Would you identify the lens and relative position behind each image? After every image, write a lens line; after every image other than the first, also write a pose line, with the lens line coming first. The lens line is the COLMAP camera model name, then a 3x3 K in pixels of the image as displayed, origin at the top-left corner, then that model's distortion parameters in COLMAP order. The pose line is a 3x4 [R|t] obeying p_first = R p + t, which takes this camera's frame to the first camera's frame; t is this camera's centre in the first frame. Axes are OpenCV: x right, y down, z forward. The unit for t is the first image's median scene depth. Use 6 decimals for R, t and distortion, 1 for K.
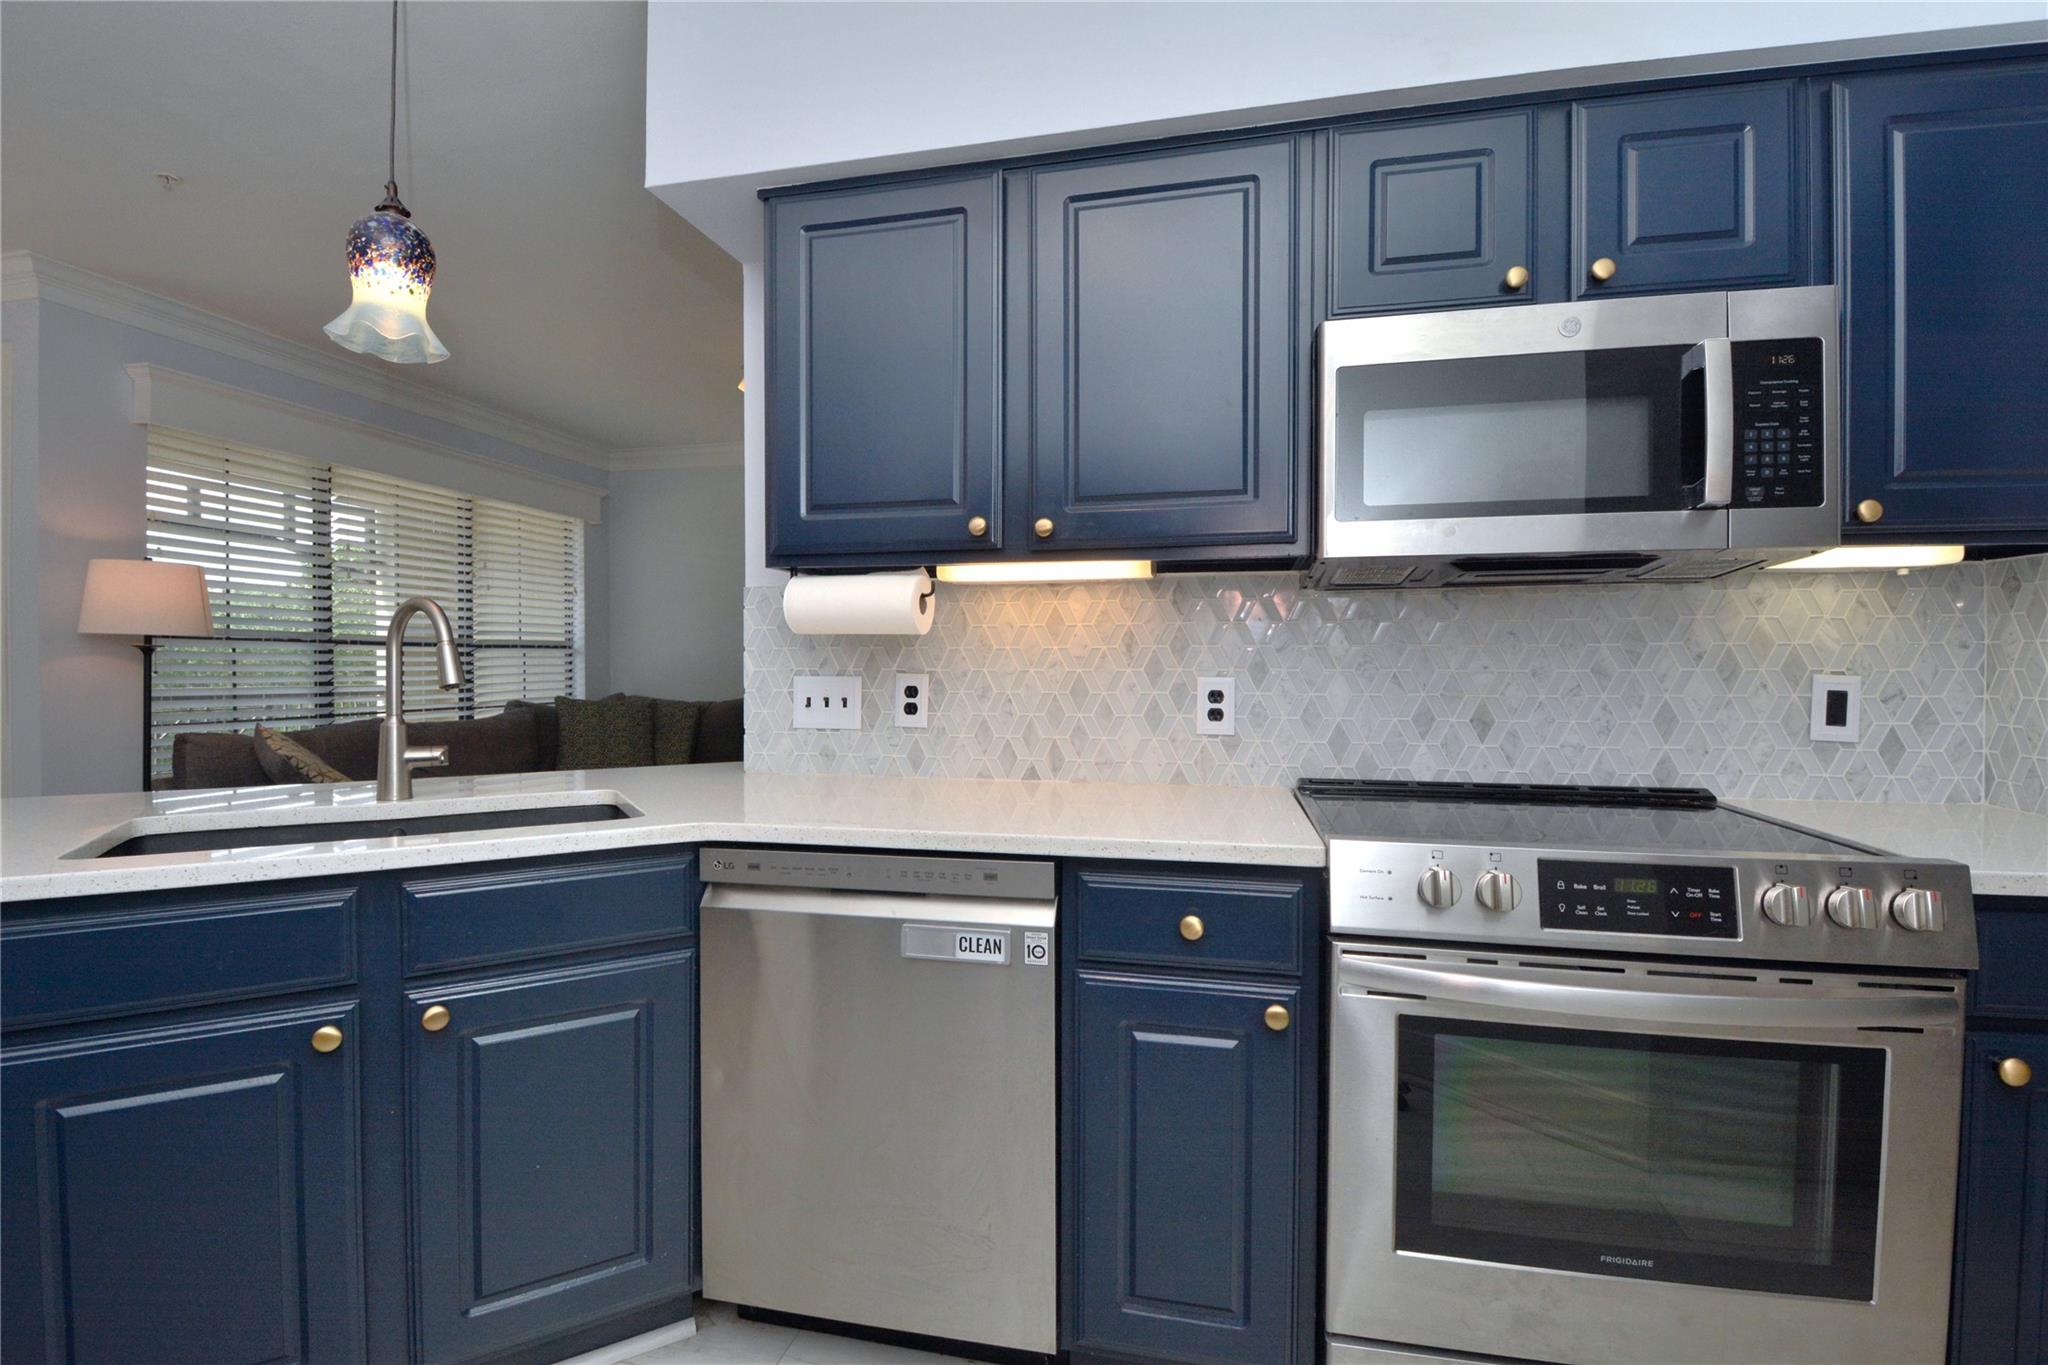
lens RADIAL K [[894.1, 0, 1024.0], [0, 894.1, 682.5], [0, 0, 1]] dist [-0.009841, -0.000758]
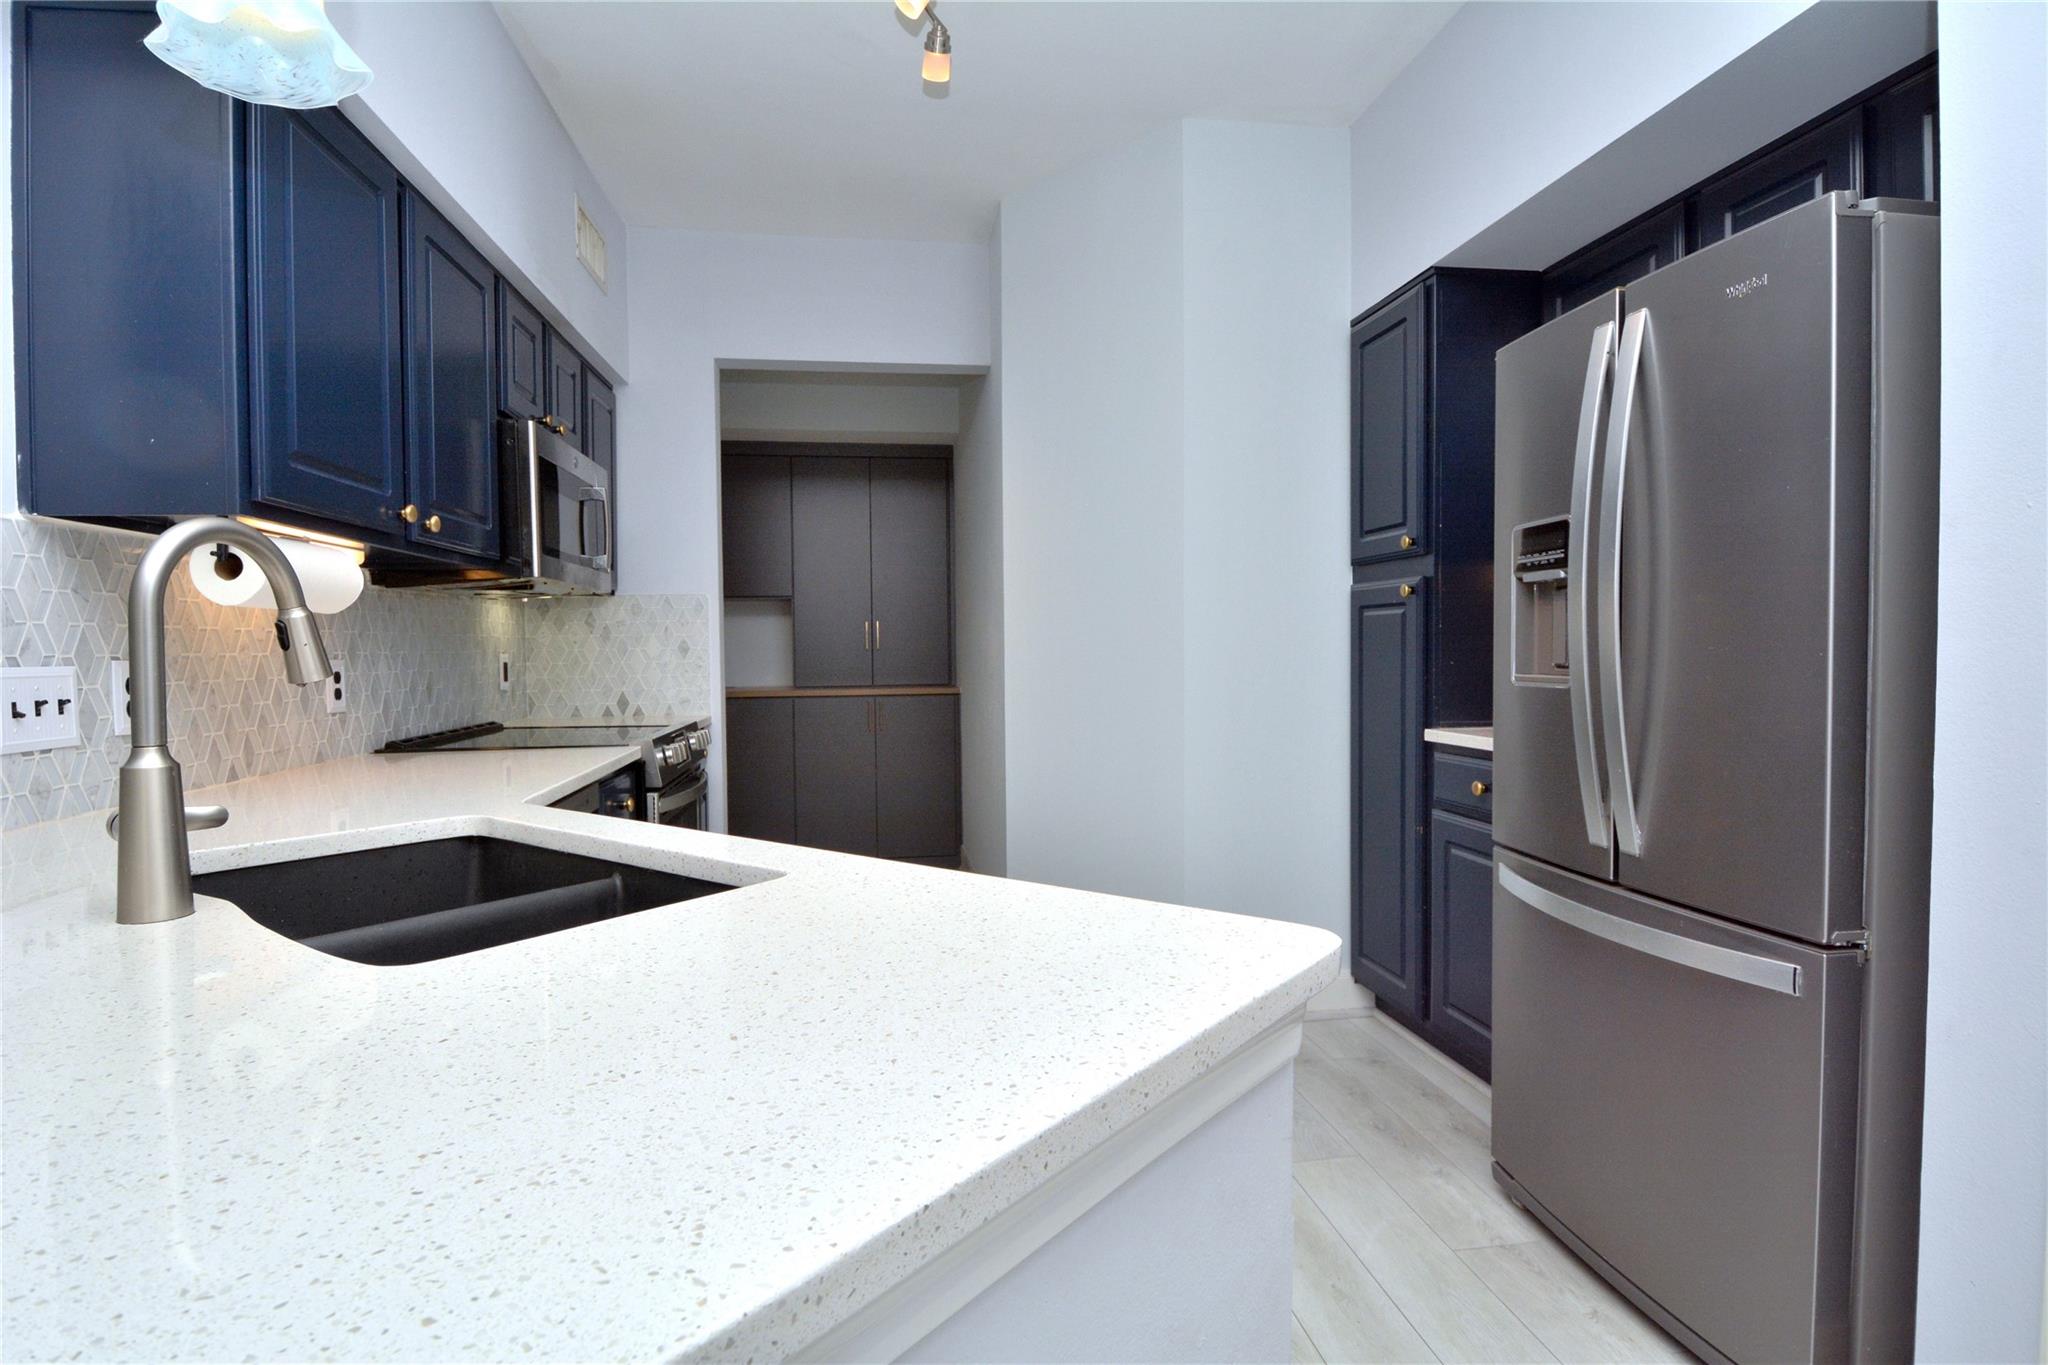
lens RADIAL K [[1033.7, 0, 1024.0], [0, 1033.7, 682.5], [0, 0, 1]] dist [-0.003603, -0.000611]
pose [[-0.343506, -0.032160, 0.938600, -1.144550], [0.021214, 0.998893, 0.041989, -0.012153], [-0.938911, 0.034335, -0.342443, 0.593323]]
